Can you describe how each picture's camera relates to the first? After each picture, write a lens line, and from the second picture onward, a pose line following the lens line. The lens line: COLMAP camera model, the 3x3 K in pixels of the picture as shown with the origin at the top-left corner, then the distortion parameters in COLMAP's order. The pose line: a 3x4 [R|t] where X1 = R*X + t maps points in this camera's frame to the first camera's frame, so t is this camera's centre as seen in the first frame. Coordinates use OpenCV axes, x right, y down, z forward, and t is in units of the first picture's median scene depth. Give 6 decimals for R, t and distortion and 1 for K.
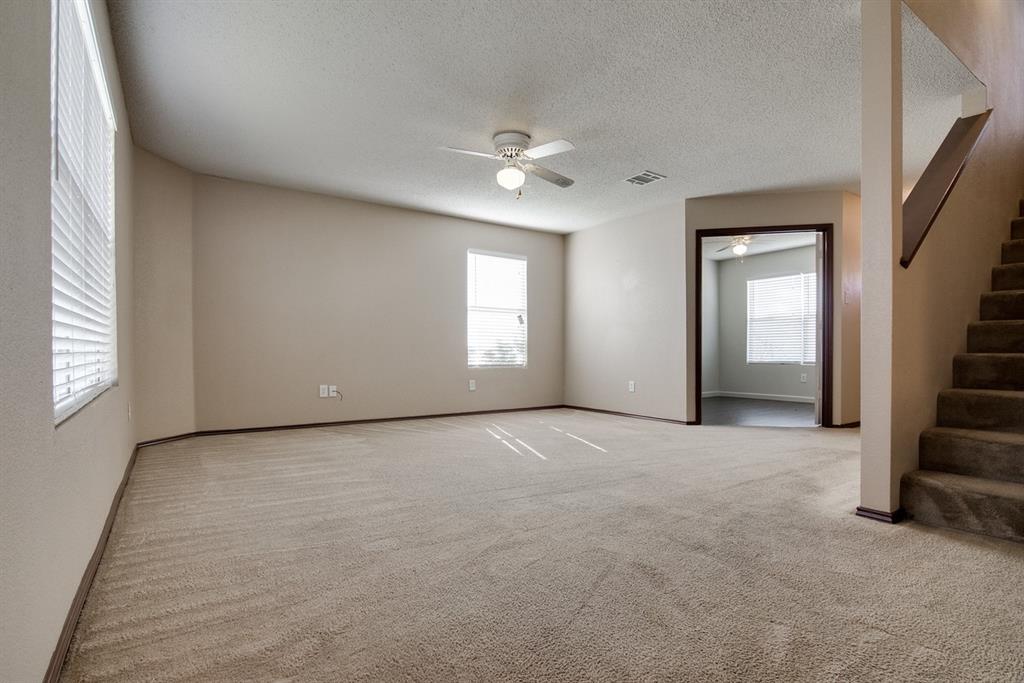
lens RADIAL K [[499.7, 0, 507.4], [0, 499.7, 358.8], [0, 0, 1]] dist [-0.018214, -0.001212]
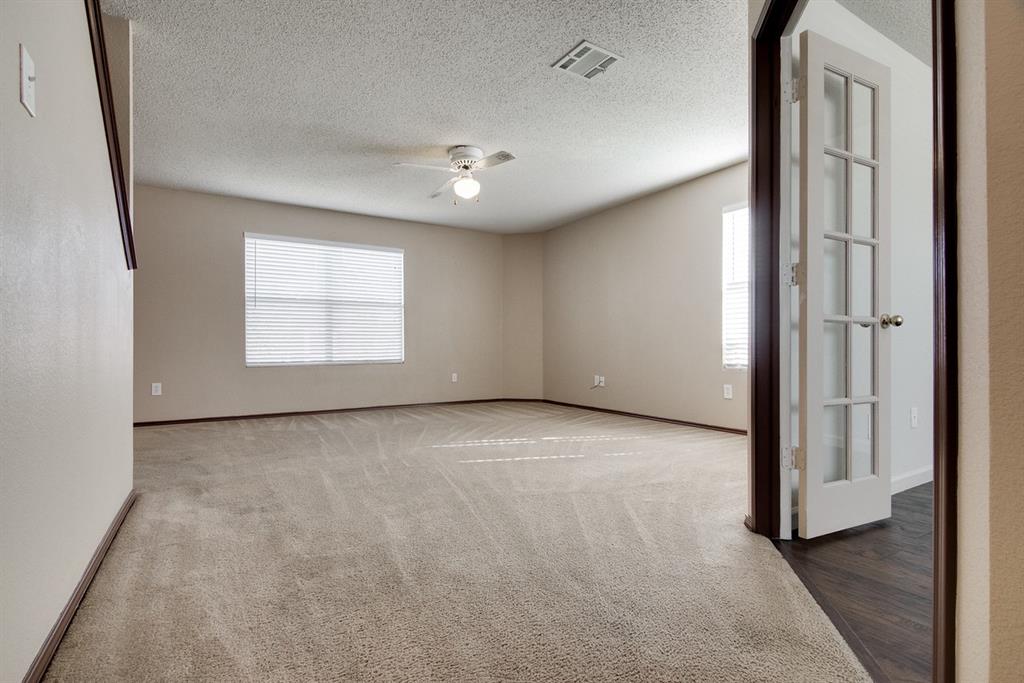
lens RADIAL K [[485.7, 0, 507.6], [0, 485.7, 348.6], [0, 0, 1]] dist [-0.000714, -0.000331]
pose [[-0.039614, 0.000863, -0.999215, 0.762674], [-0.006014, 0.999981, 0.001102, -0.010732], [0.999197, 0.006053, -0.039608, 0.814688]]
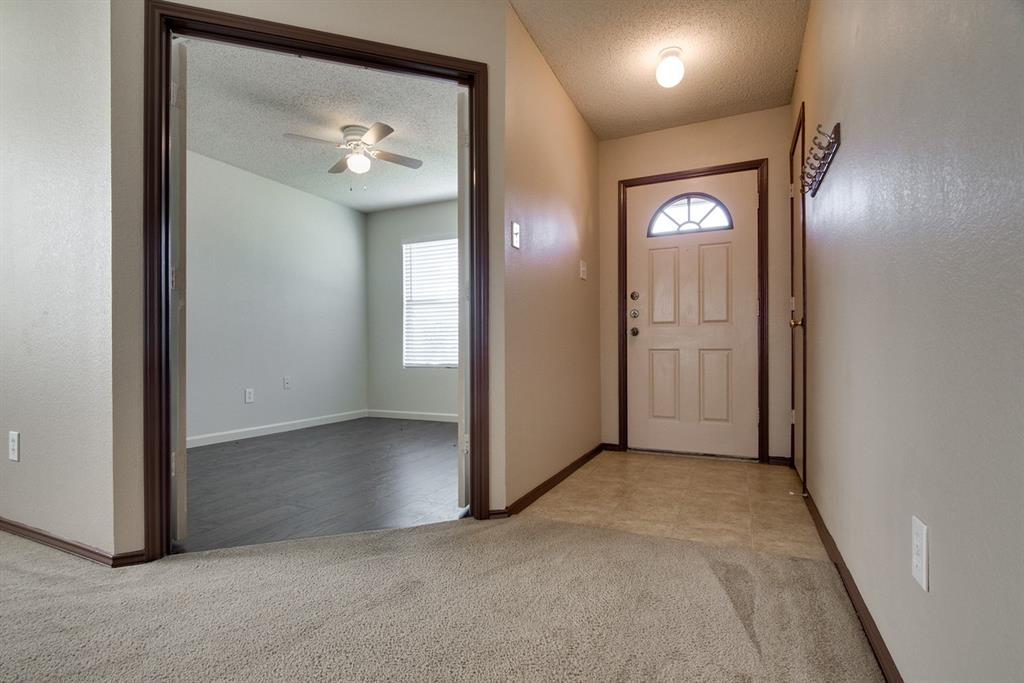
lens RADIAL K [[485.7, 0, 507.6], [0, 485.7, 348.6], [0, 0, 1]] dist [-0.000714, -0.000331]
pose [[0.858081, 0.001261, 0.513513, 0.425319], [0.007048, 0.999874, -0.014233, -0.008257], [-0.513466, 0.015832, 0.857964, 0.585270]]
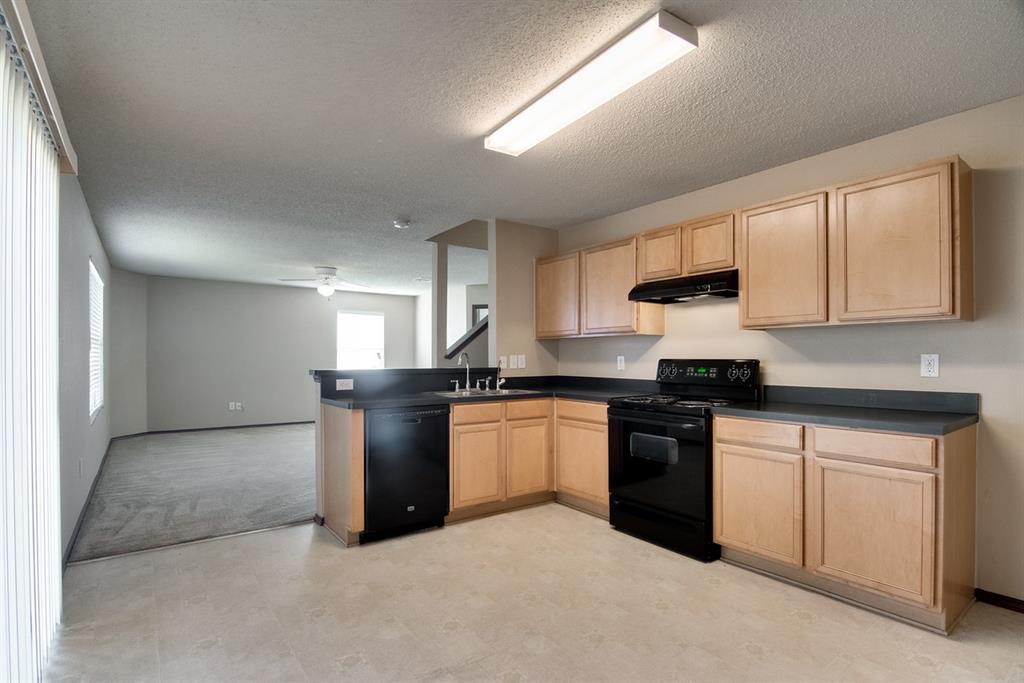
lens RADIAL K [[499.7, 0, 507.4], [0, 499.7, 358.8], [0, 0, 1]] dist [-0.018214, -0.001212]
pose [[0.999212, 0.003125, 0.039555, 0.427471], [-0.002788, 0.999960, -0.008553, -0.072293], [-0.039580, 0.008436, 0.999181, -0.590084]]
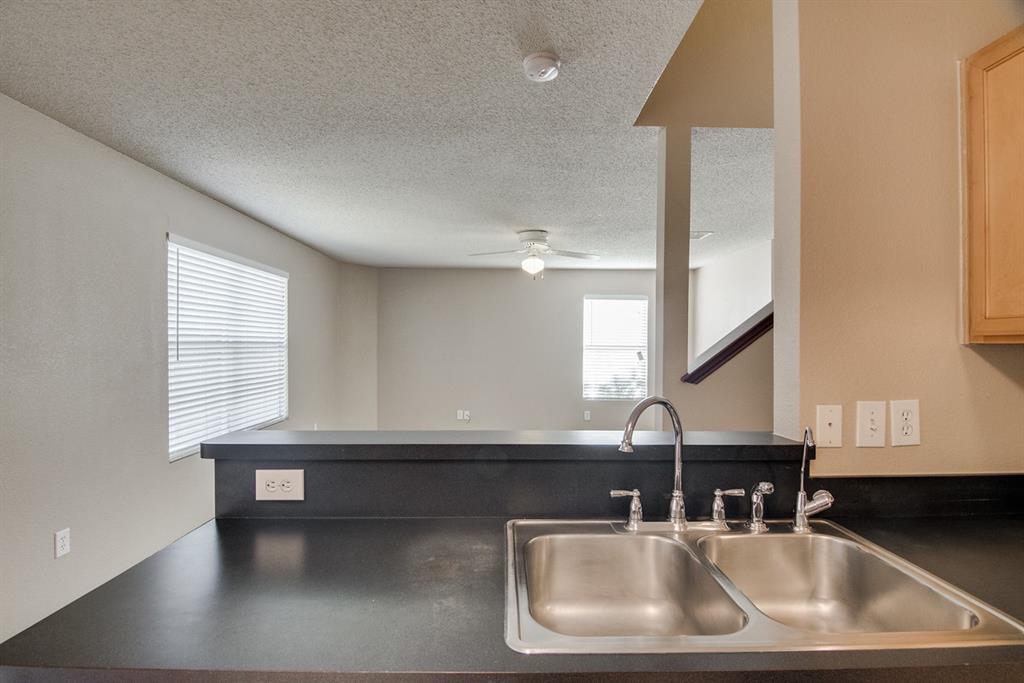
lens RADIAL K [[494.2, 0, 508.1], [0, 494.2, 354.3], [0, 0, 1]] dist [-0.014299, -0.000905]
pose [[0.836216, 0.014529, -0.548208, 0.454151], [-0.011573, 0.999894, 0.008847, -0.108788], [0.548278, -0.001053, 0.836295, -0.039378]]
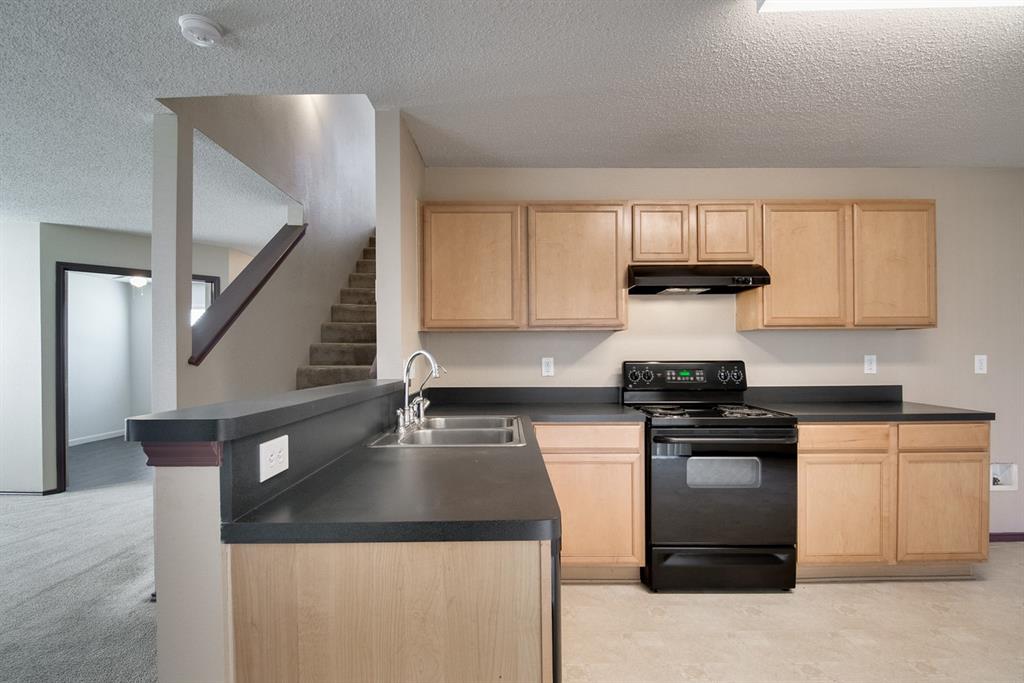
lens RADIAL K [[494.2, 0, 508.1], [0, 494.2, 354.3], [0, 0, 1]] dist [-0.014299, -0.000905]
pose [[0.557960, 0.005178, 0.829852, 0.119833], [0.012251, 0.999820, -0.014475, -0.079970], [-0.829778, 0.018243, 0.557796, -0.091621]]
